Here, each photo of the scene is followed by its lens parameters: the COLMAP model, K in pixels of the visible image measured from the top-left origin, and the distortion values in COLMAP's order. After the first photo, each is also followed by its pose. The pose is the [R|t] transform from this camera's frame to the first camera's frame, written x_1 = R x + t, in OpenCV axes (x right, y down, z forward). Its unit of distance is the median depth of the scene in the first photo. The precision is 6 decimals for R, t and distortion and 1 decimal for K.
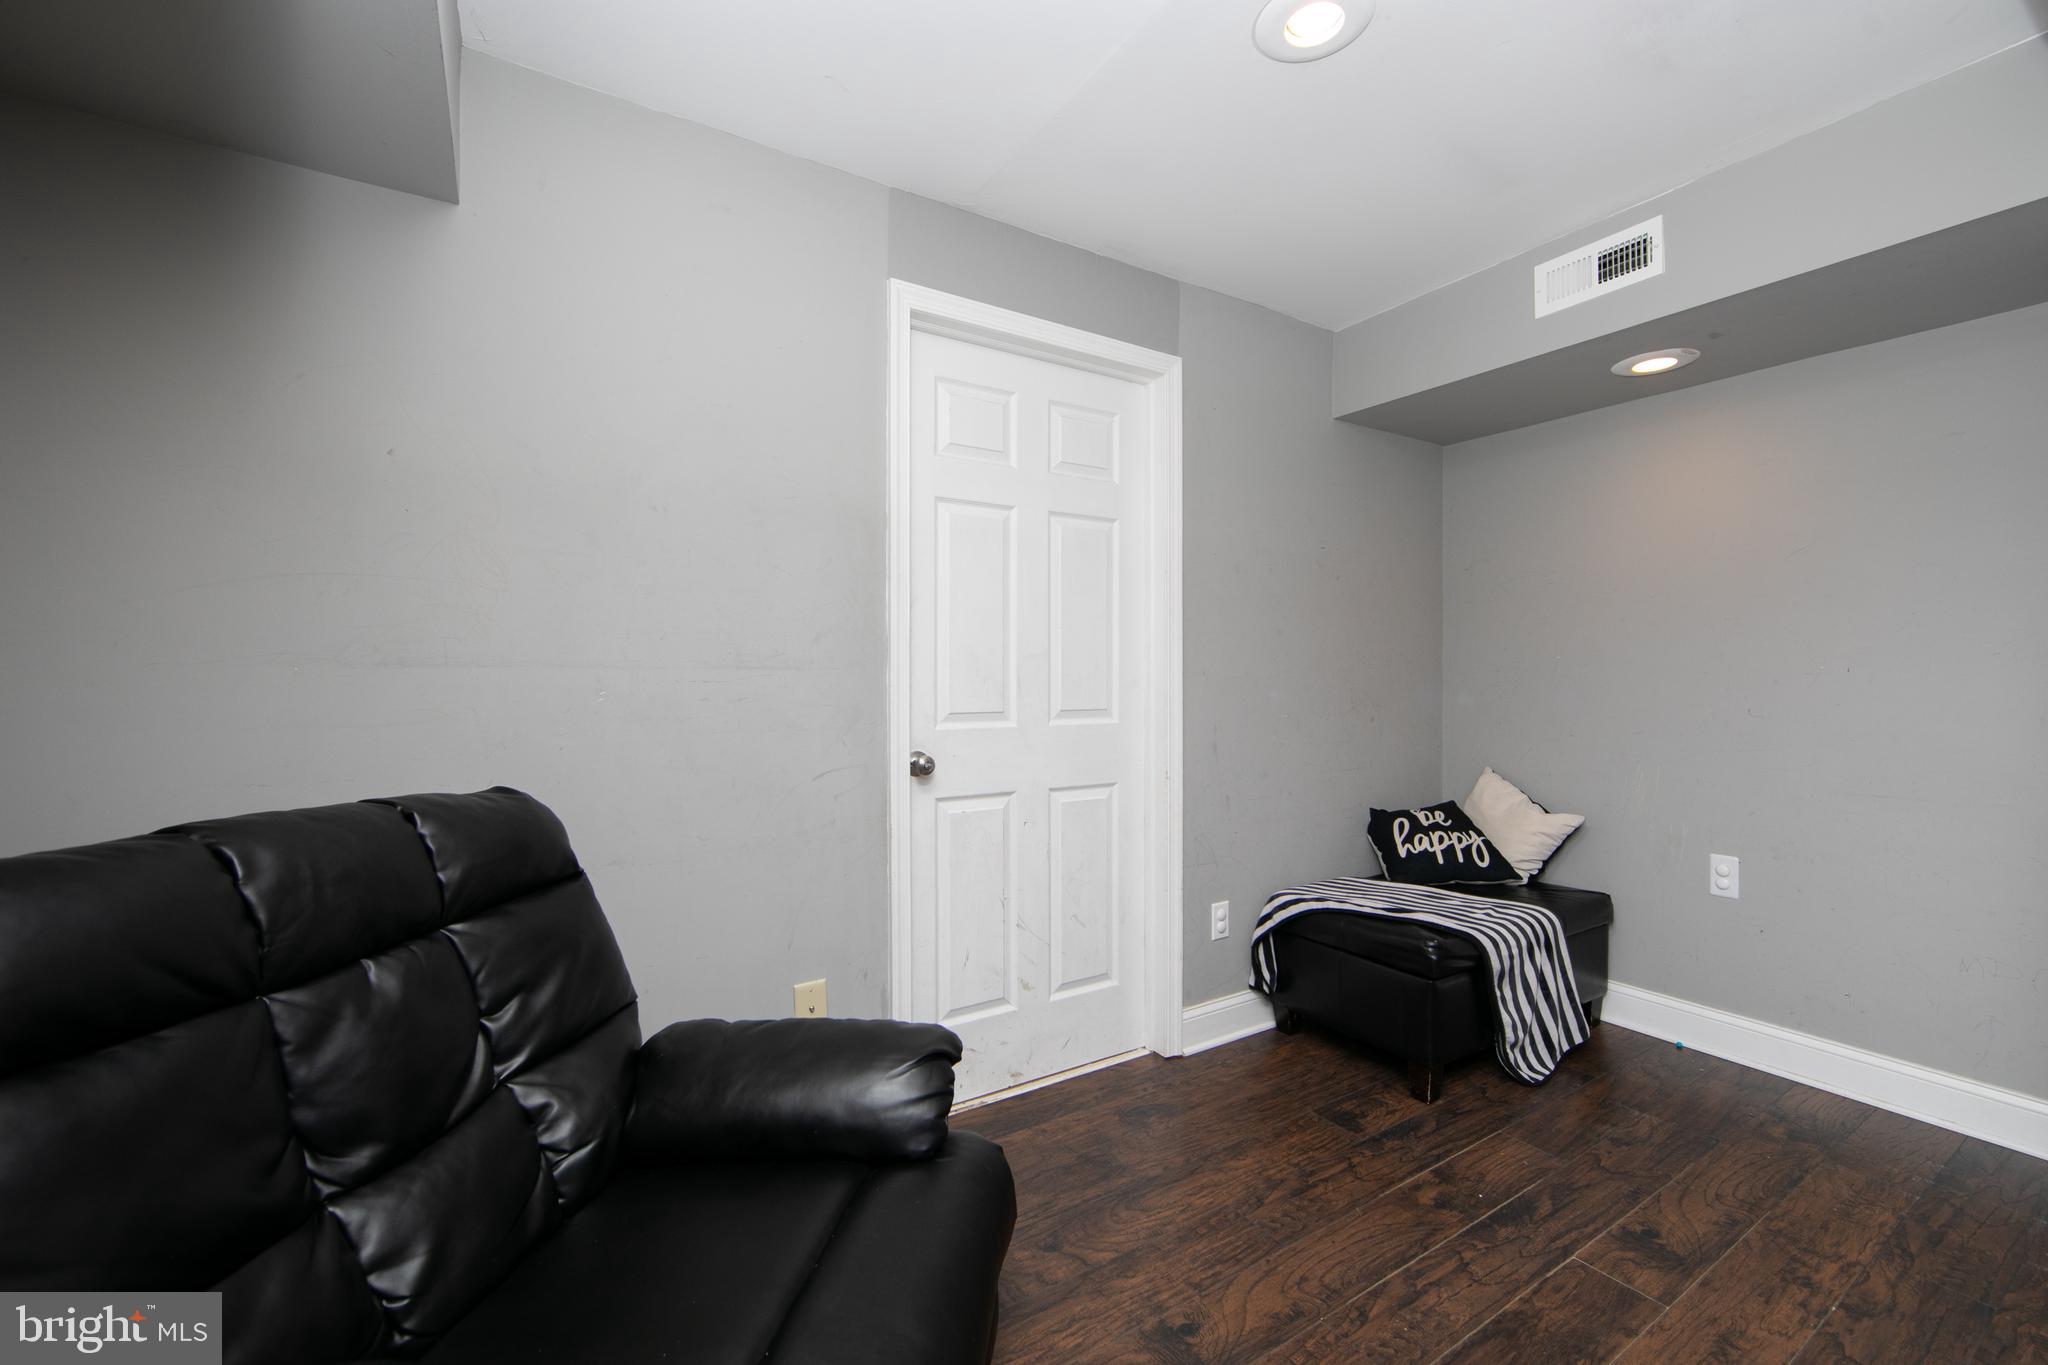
lens RADIAL K [[829.5, 0, 1024.0], [0, 829.5, 682.5], [0, 0, 1]] dist [-0.017774, -0.000001]
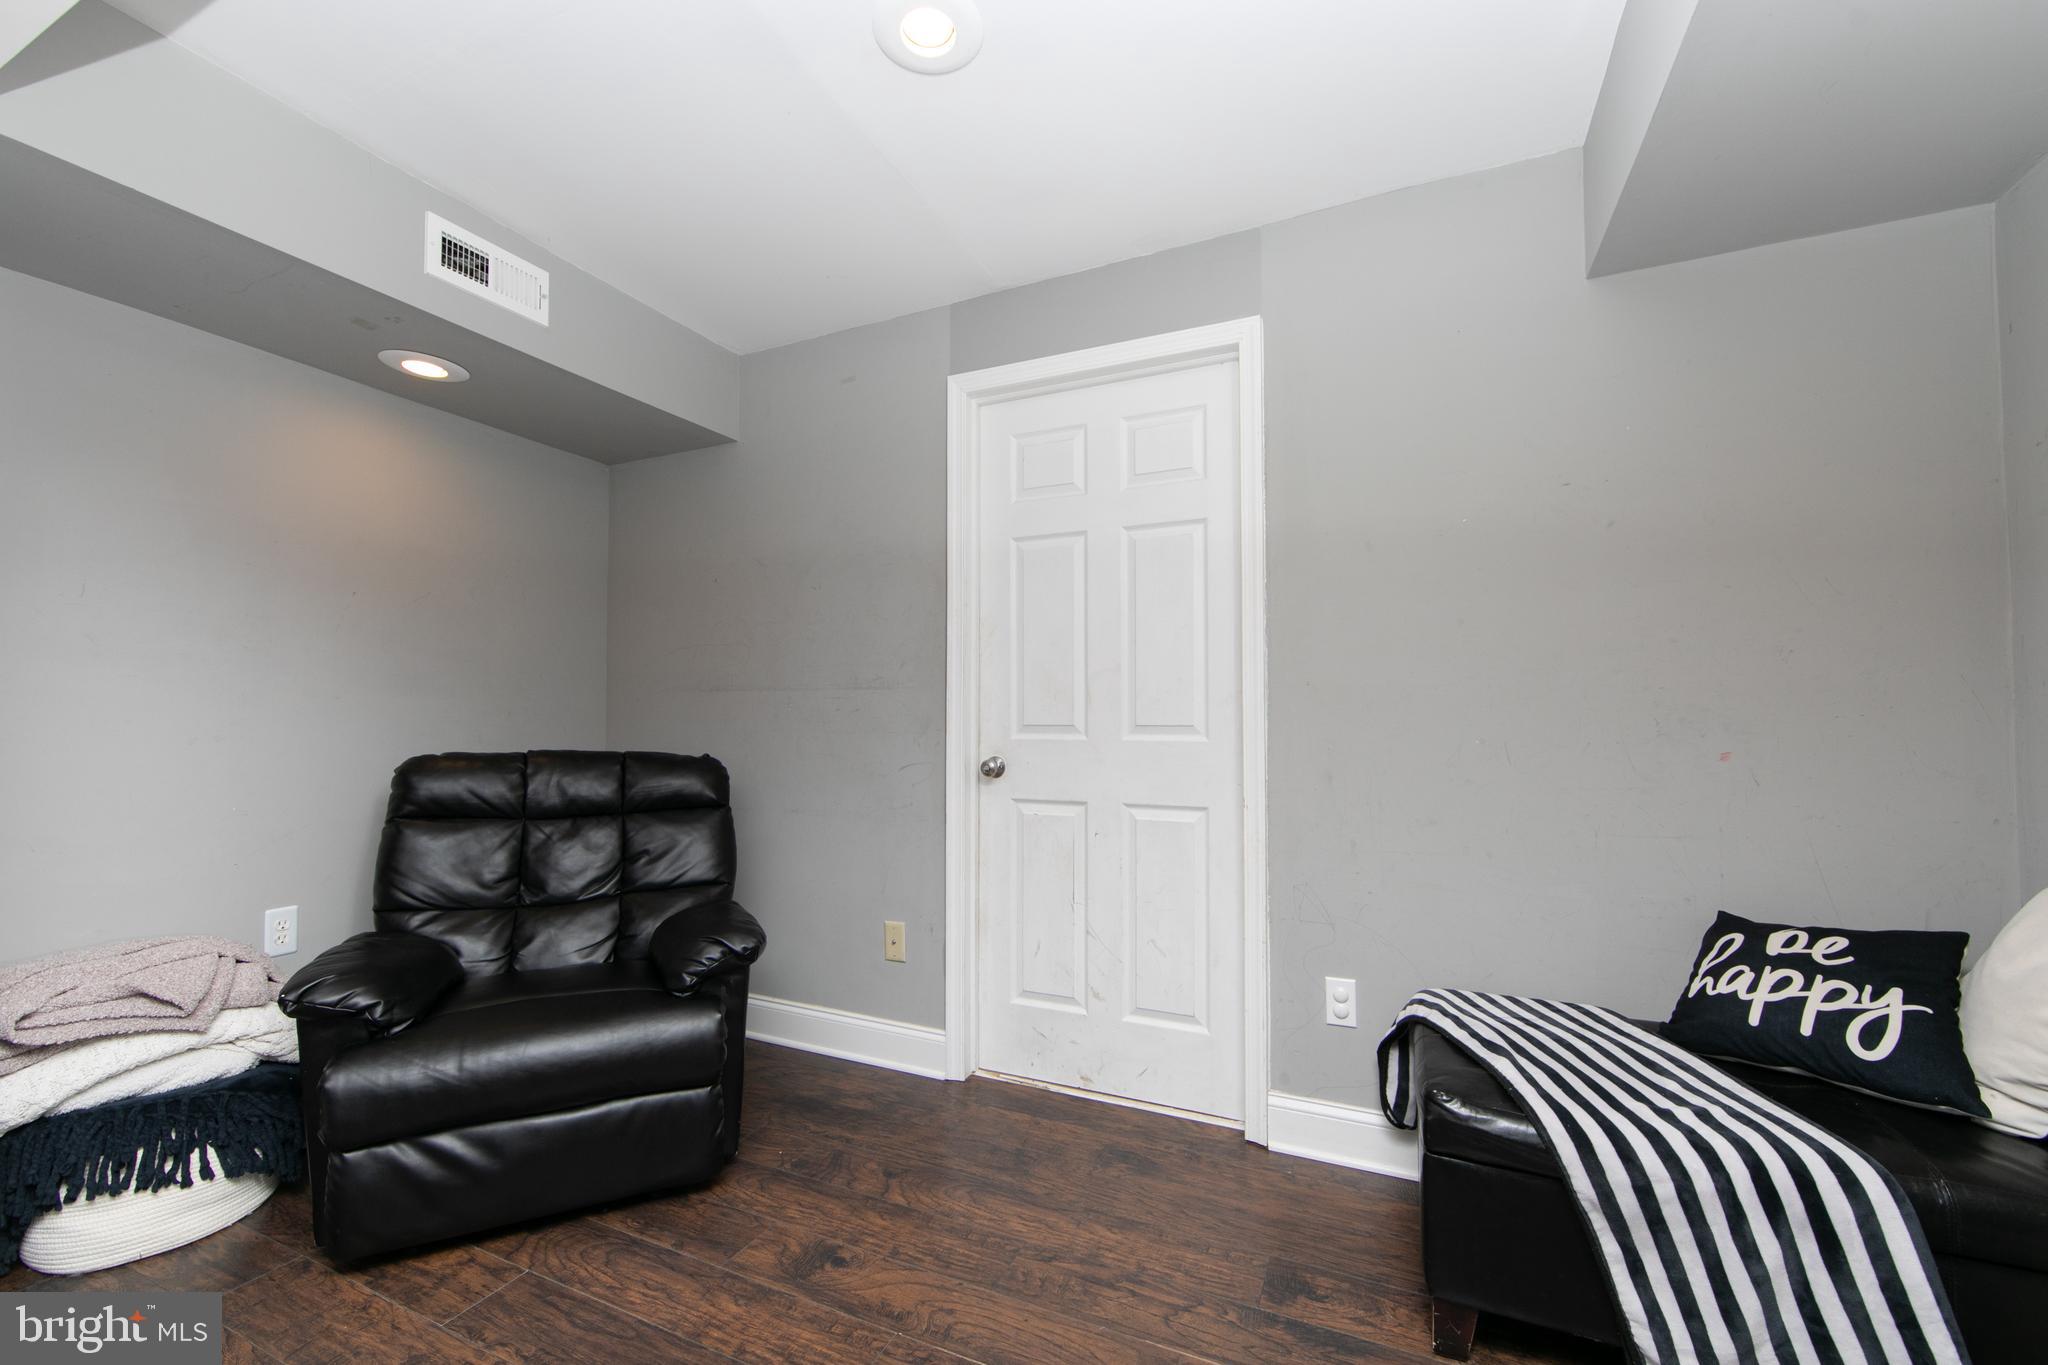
lens RADIAL K [[829.5, 0, 1024.0], [0, 829.5, 682.5], [0, 0, 1]] dist [-0.017774, -0.000001]
pose [[0.544258, -0.030618, -0.838359, 0.861794], [-0.003212, 0.999250, -0.038579, 0.023060], [0.838912, 0.023690, 0.543752, 0.380877]]
